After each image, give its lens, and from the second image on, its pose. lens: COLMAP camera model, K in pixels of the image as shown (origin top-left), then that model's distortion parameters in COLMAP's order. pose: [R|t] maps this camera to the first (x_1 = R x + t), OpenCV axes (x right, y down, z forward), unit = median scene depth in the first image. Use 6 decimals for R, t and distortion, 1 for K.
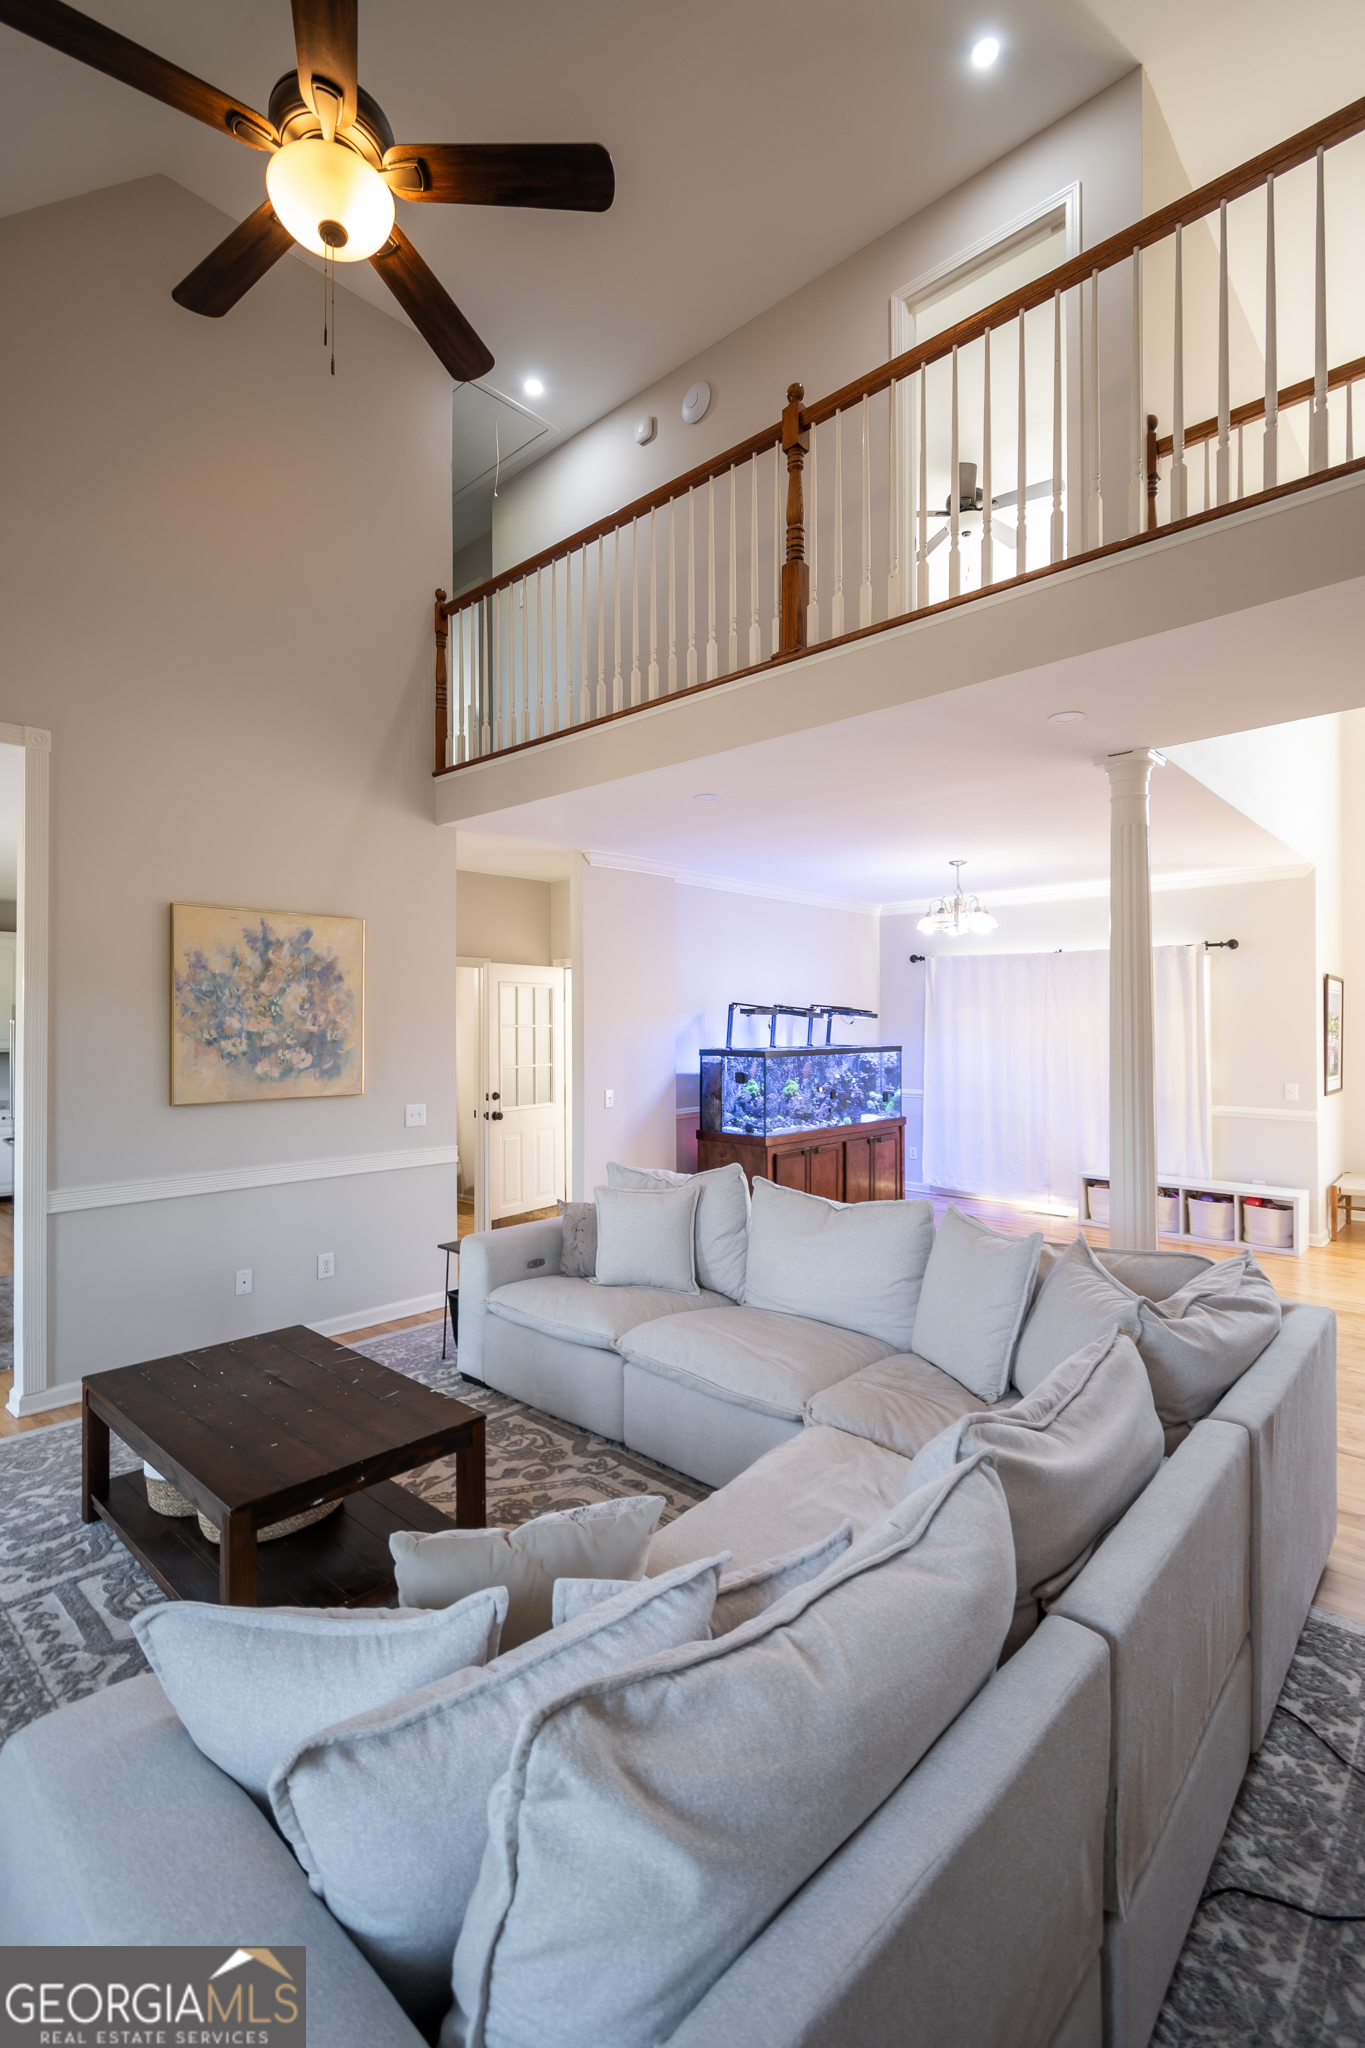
lens RADIAL K [[920.0, 0, 675.4], [0, 920.0, 1020.6], [0, 0, 1]] dist [-0.002419, -0.001121]
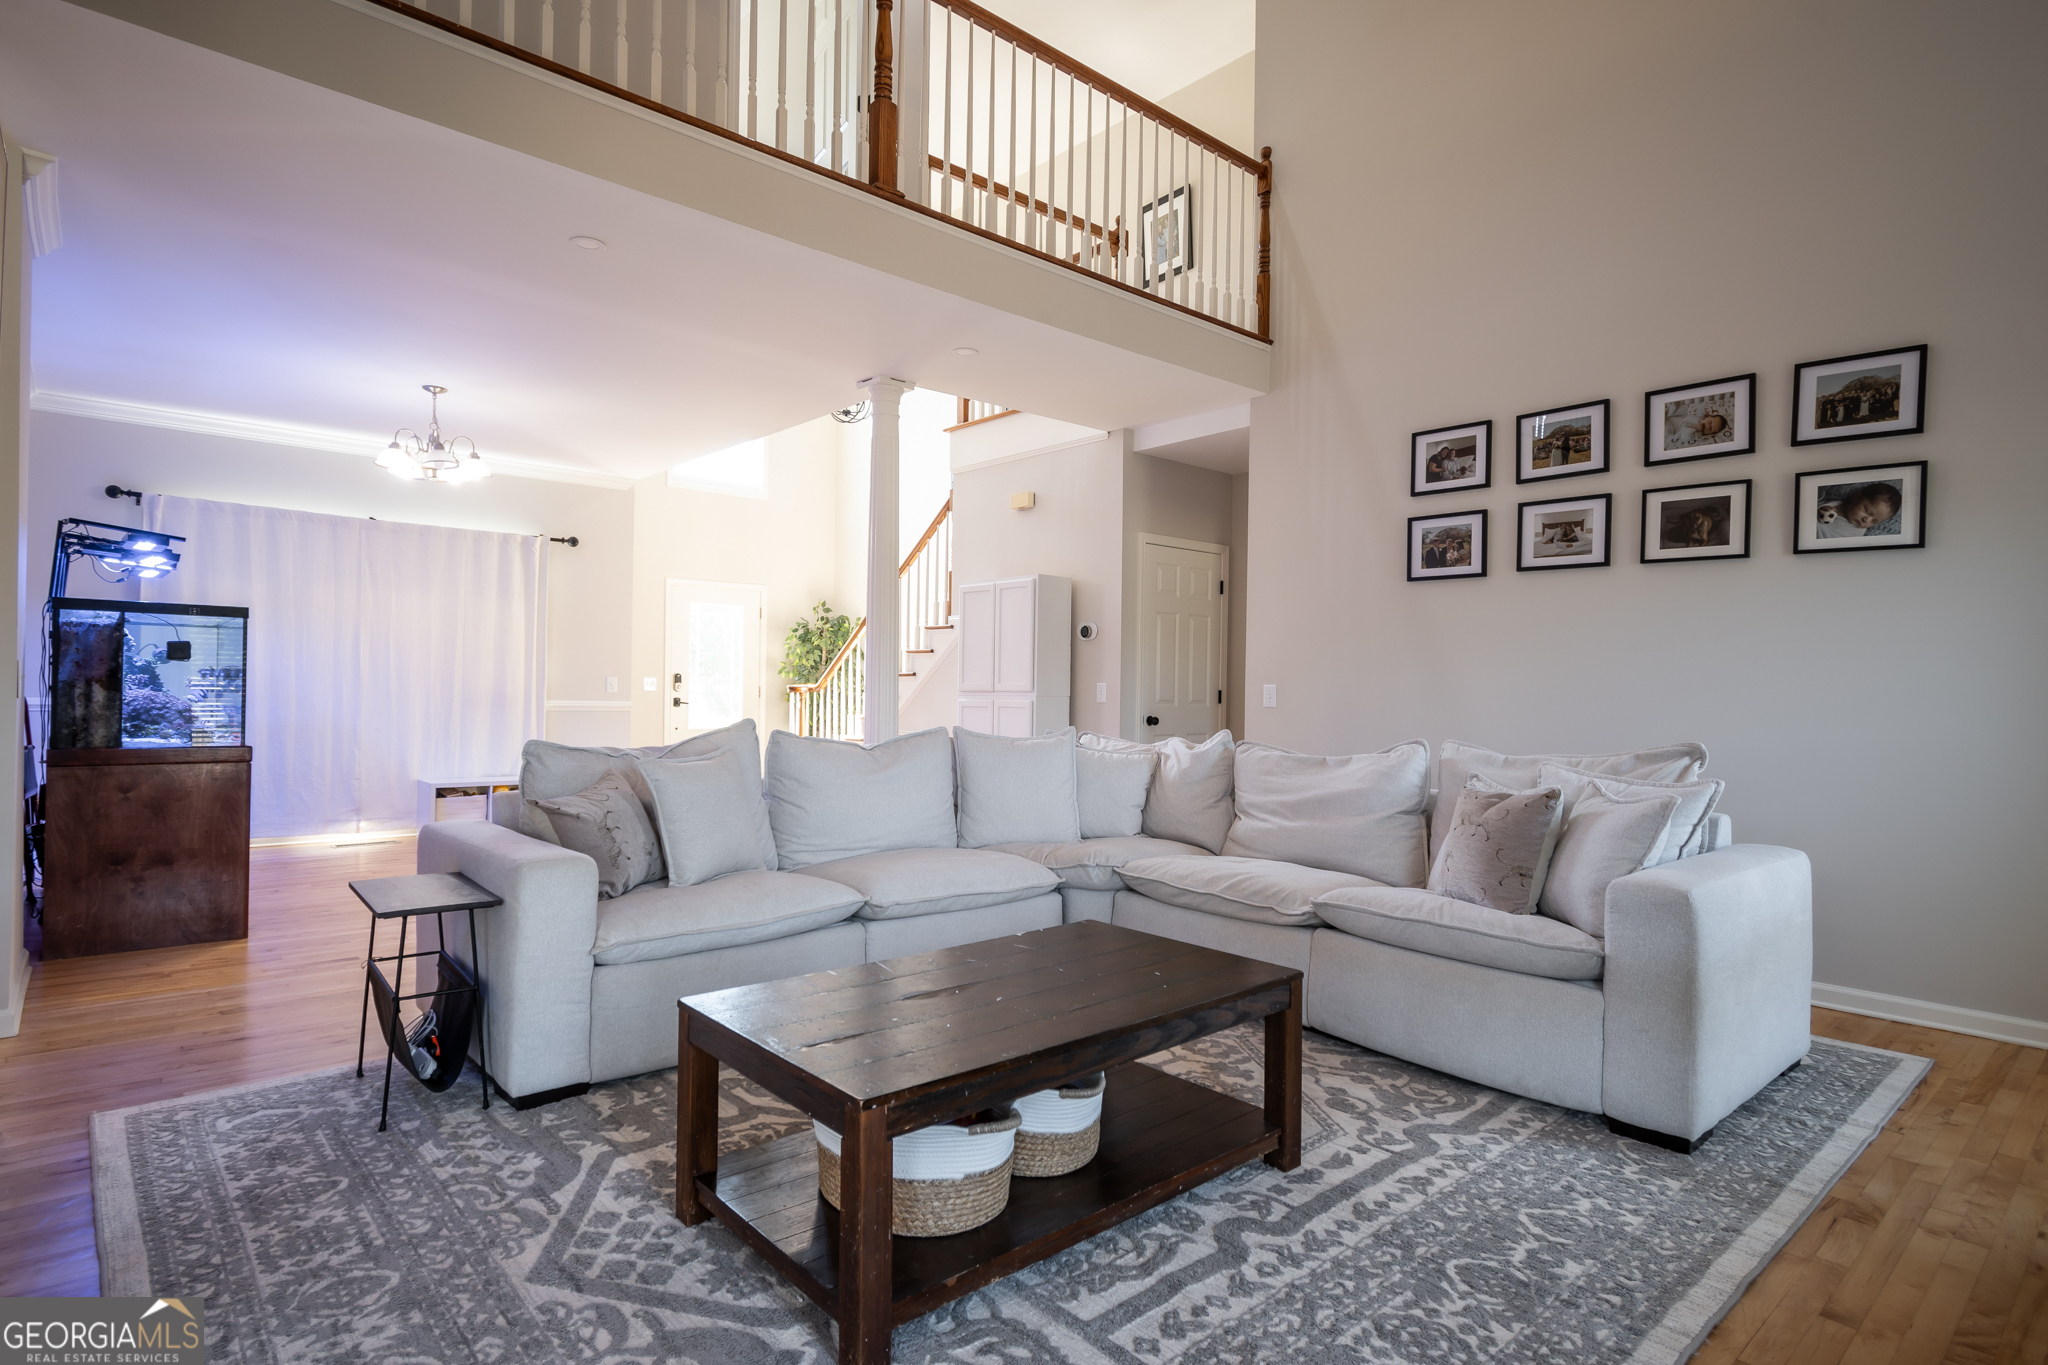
lens RADIAL K [[1070.1, 0, 1027.5], [0, 1070.1, 687.3], [0, 0, 1]] dist [0.006400, -0.001013]
pose [[0.085667, 0.005415, 0.996309, -0.549520], [-0.018421, 0.999823, -0.003851, 0.075779], [-0.996153, -0.018023, 0.085752, 0.392770]]
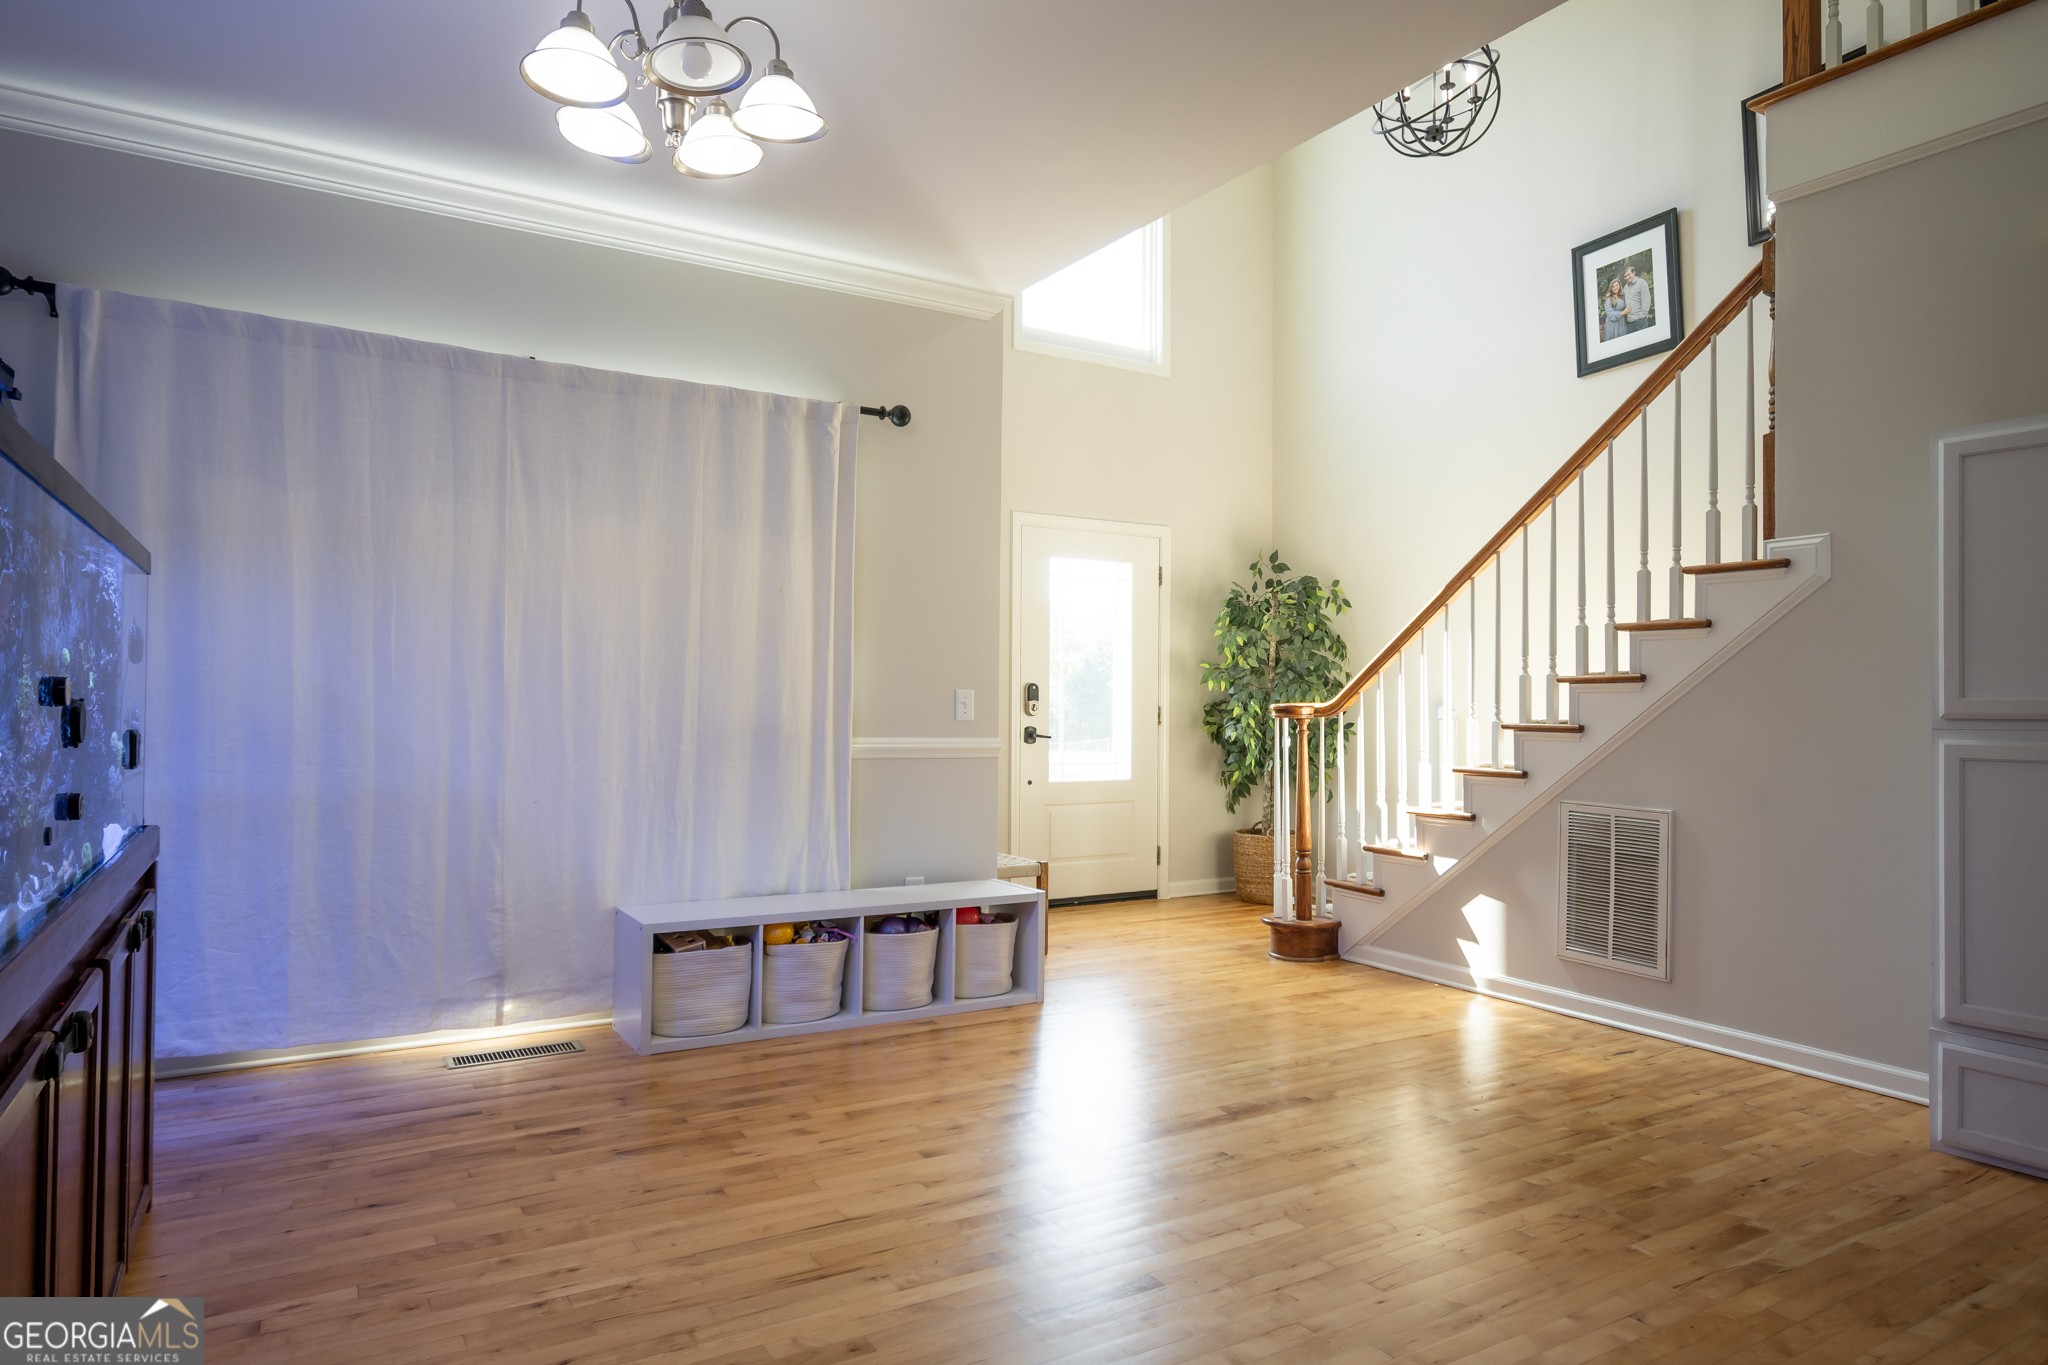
lens RADIAL K [[1236.7, 0, 1018.4], [0, 1236.7, 684.0], [0, 0, 1]] dist [0.000156, -0.000702]
pose [[0.260161, 0.019615, 0.965366, -0.032775], [-0.012626, 0.999777, -0.016912, 0.076402], [-0.965483, -0.007789, 0.260351, 0.767379]]
